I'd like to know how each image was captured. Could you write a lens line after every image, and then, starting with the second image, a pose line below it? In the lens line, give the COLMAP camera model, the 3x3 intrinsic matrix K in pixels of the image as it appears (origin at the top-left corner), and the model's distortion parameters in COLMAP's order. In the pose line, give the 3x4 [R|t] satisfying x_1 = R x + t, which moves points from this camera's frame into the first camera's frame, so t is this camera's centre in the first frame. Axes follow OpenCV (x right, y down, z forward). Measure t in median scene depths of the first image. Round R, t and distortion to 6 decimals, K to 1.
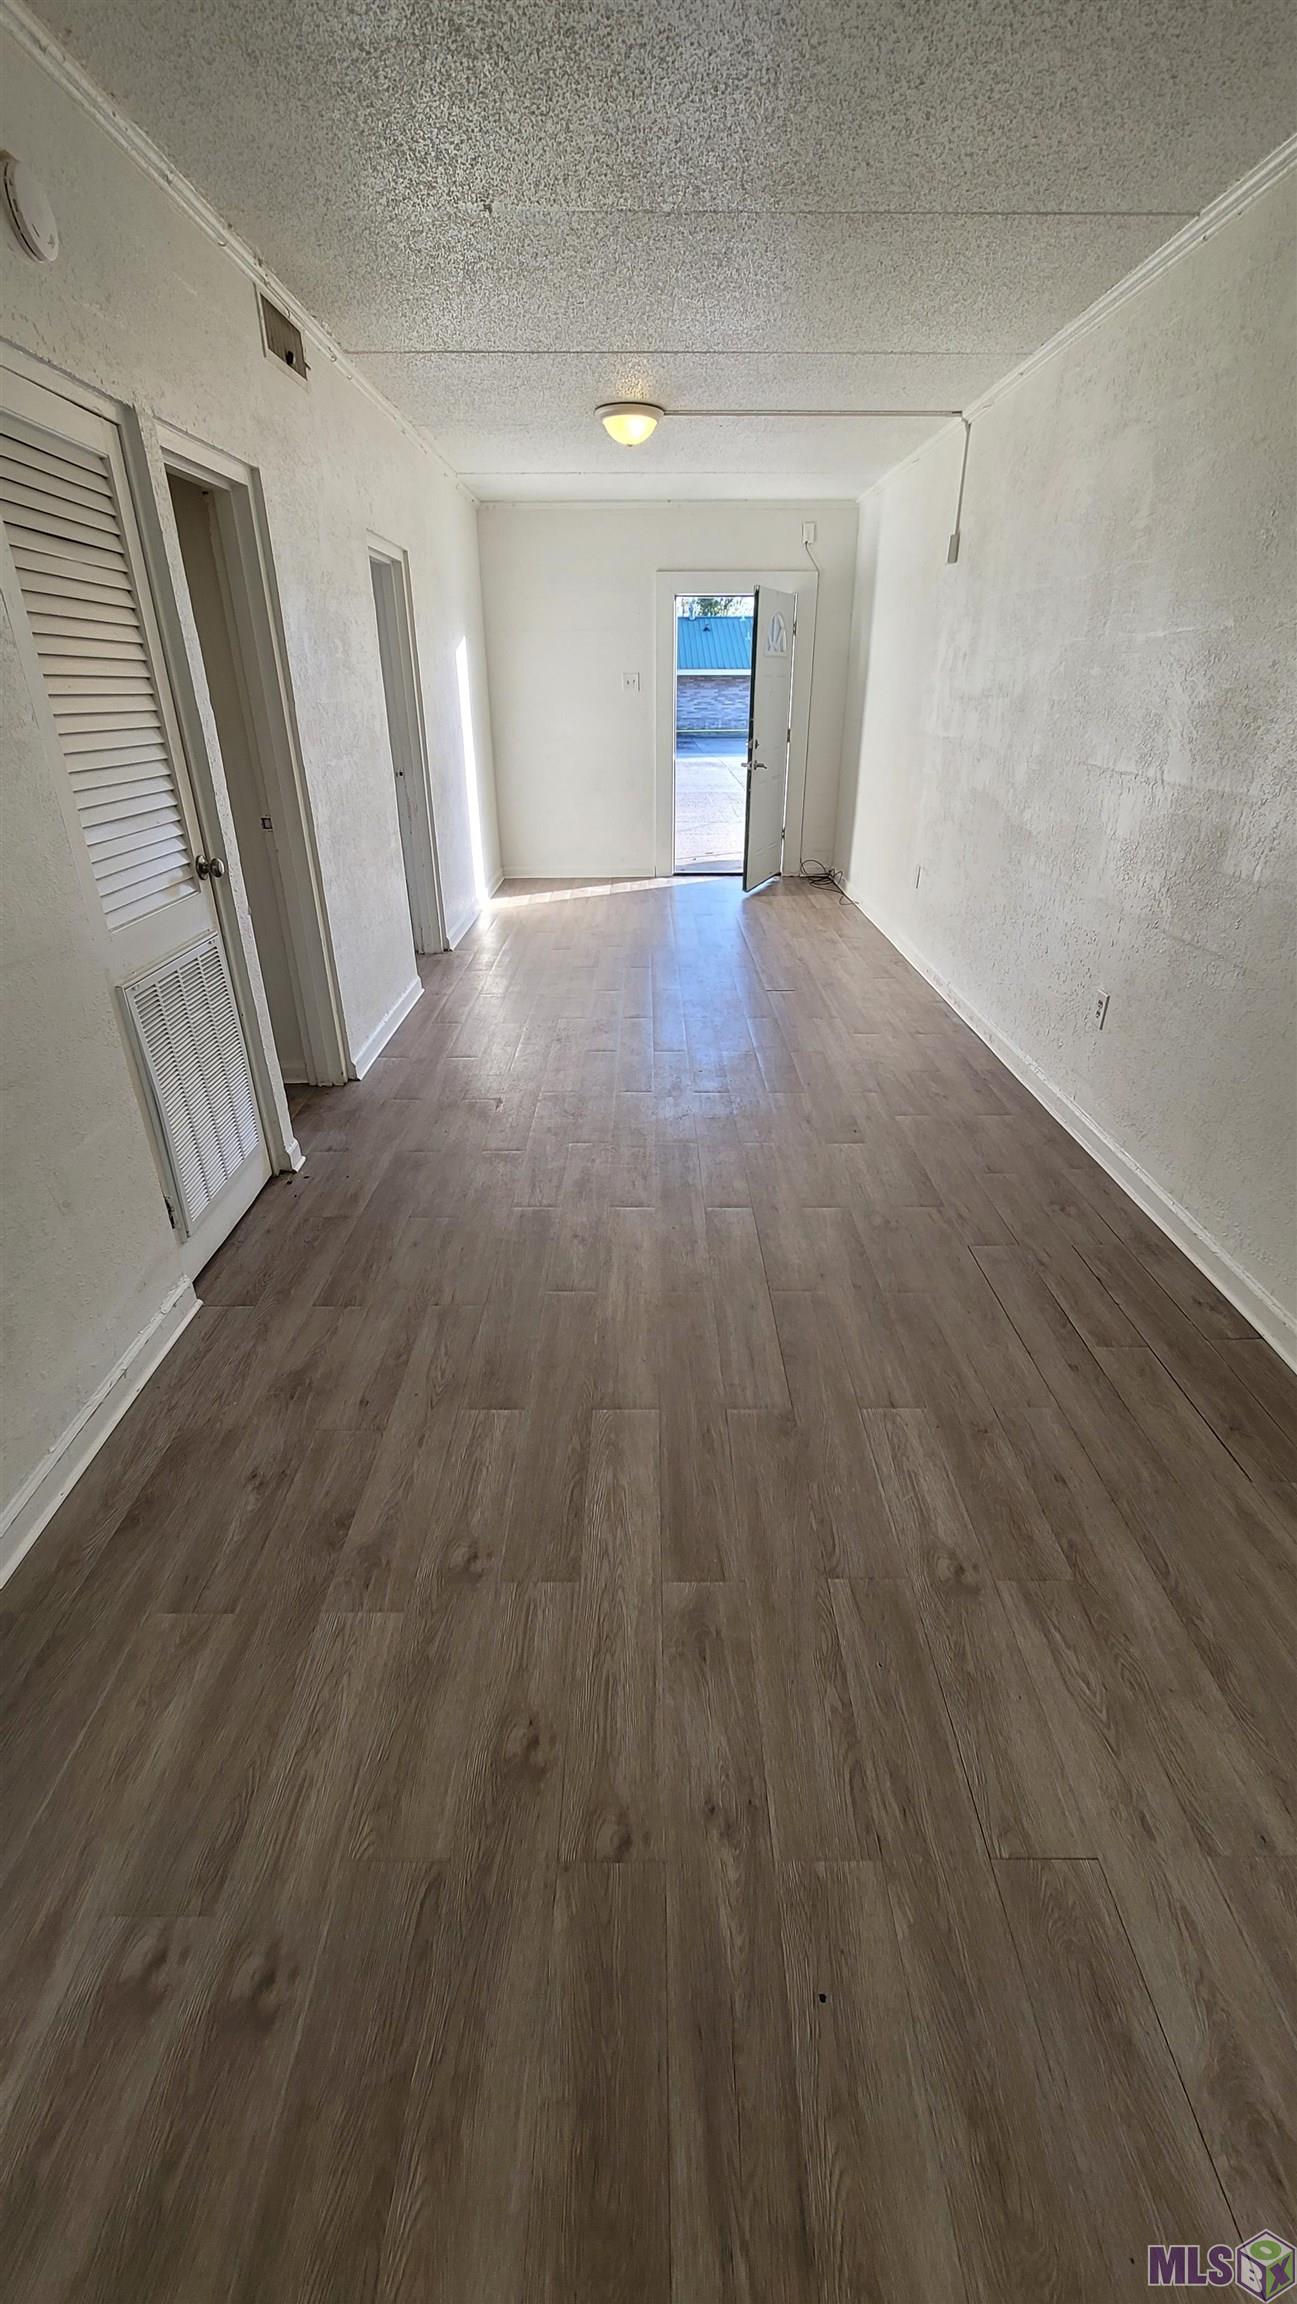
lens RADIAL K [[935.0, 0, 648.5], [0, 935.0, 1152.0], [0, 0, 1]] dist [-0.001295, -0.000260]
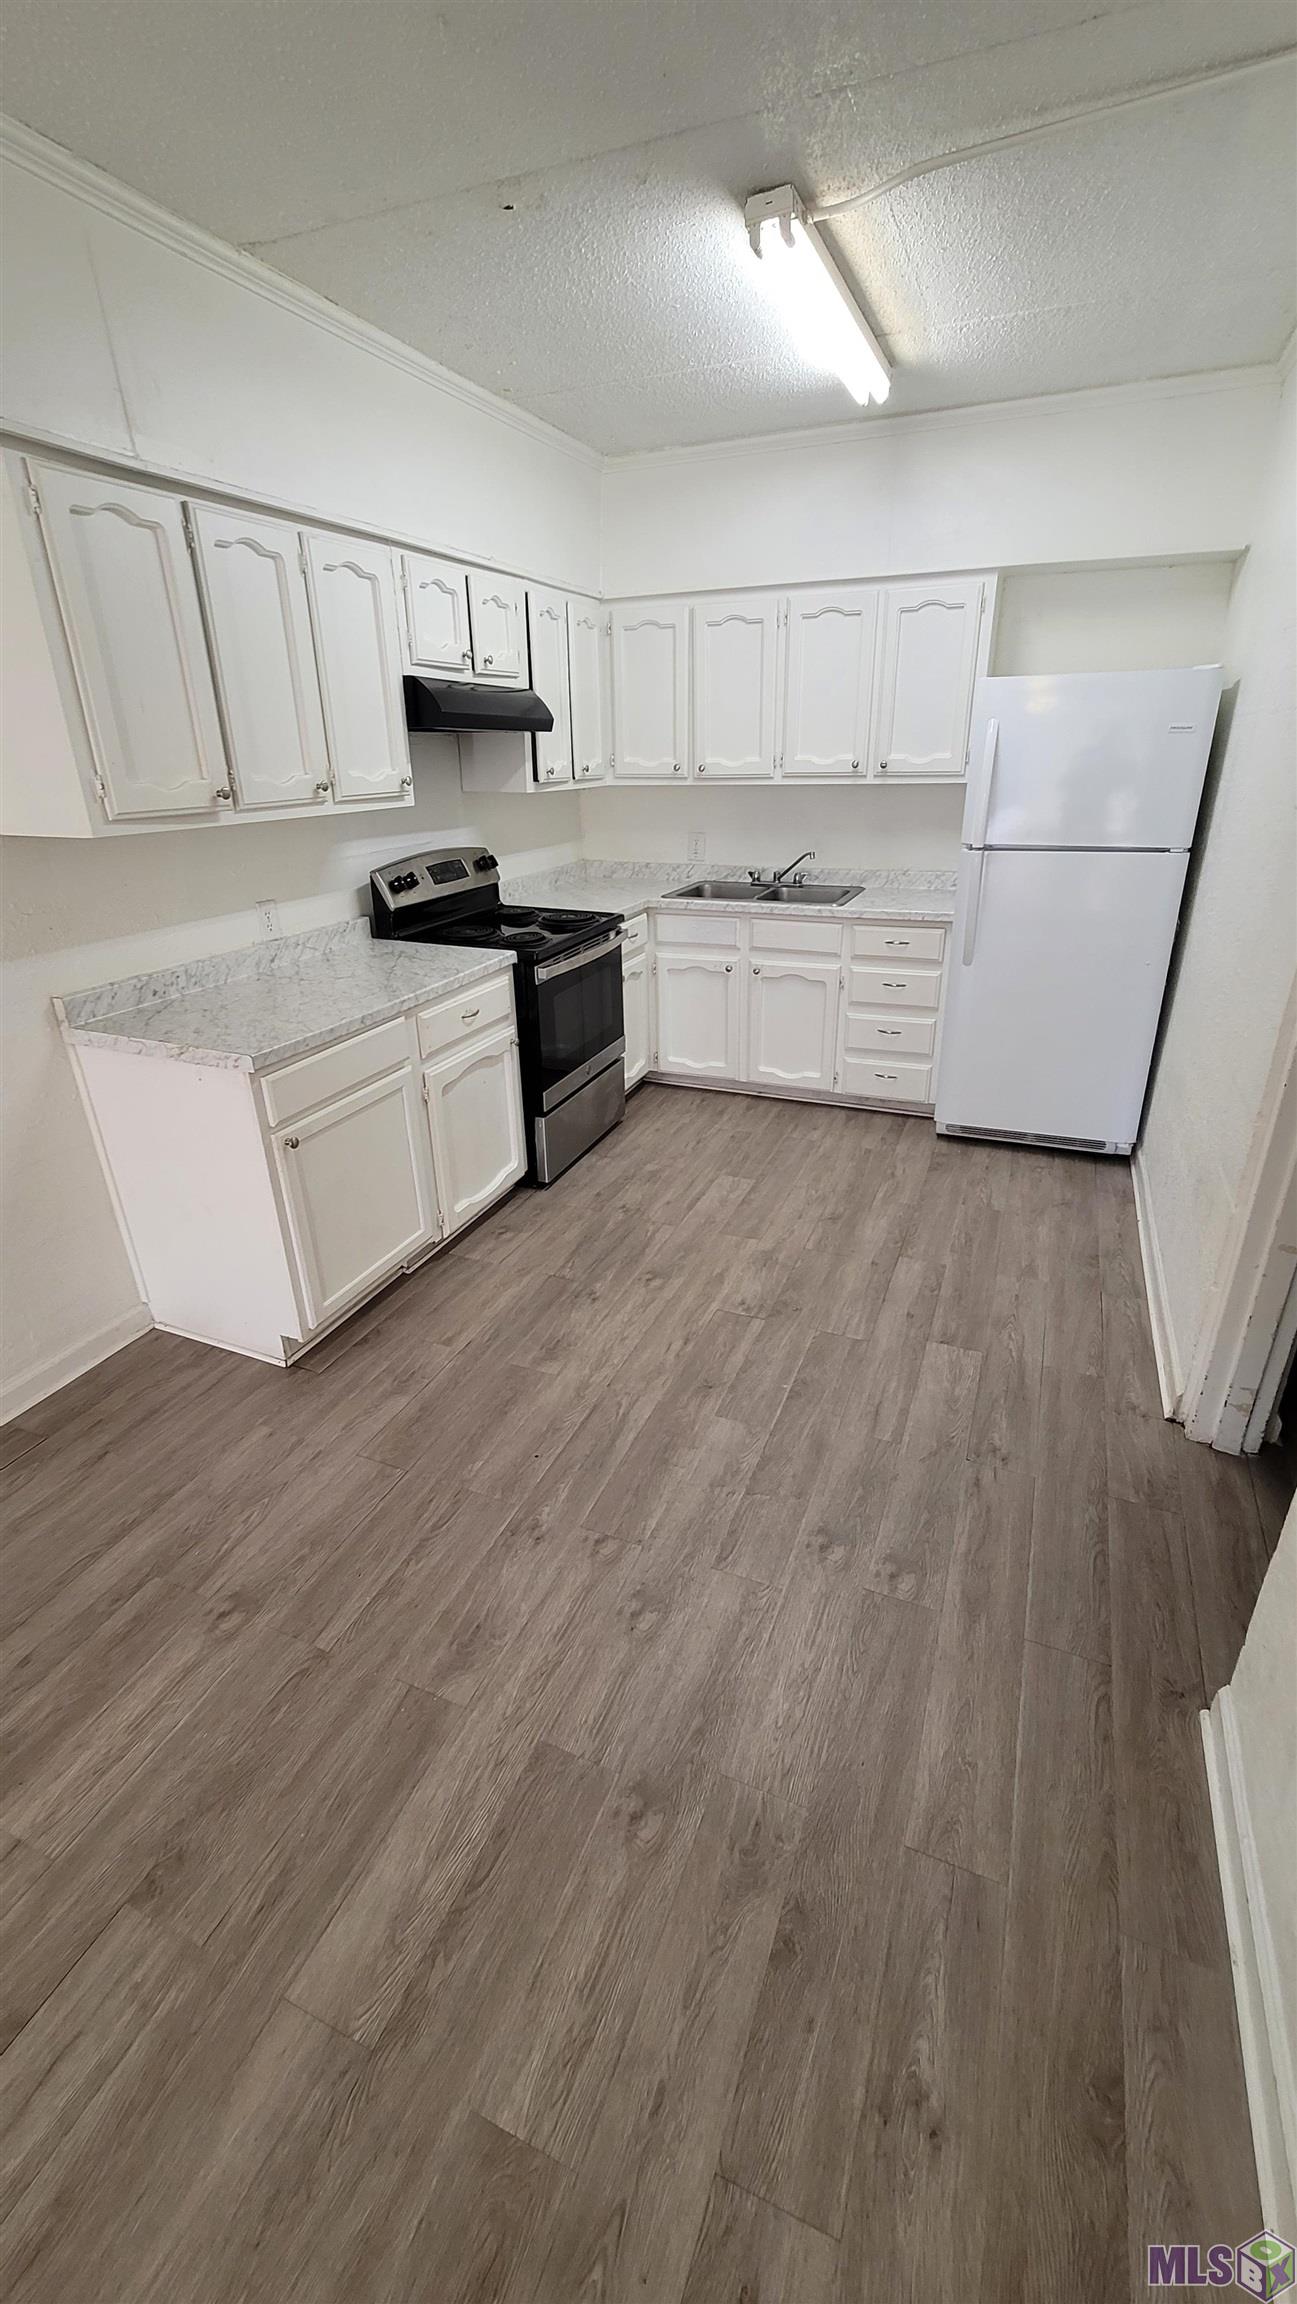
lens RADIAL K [[935.0, 0, 648.5], [0, 935.0, 1152.0], [0, 0, 1]] dist [-0.001295, -0.000260]
pose [[-0.920866, -0.139938, 0.363901, -0.447501], [0.194452, 0.644145, 0.739774, -0.613696], [-0.337927, 0.751994, -0.565959, 1.082246]]
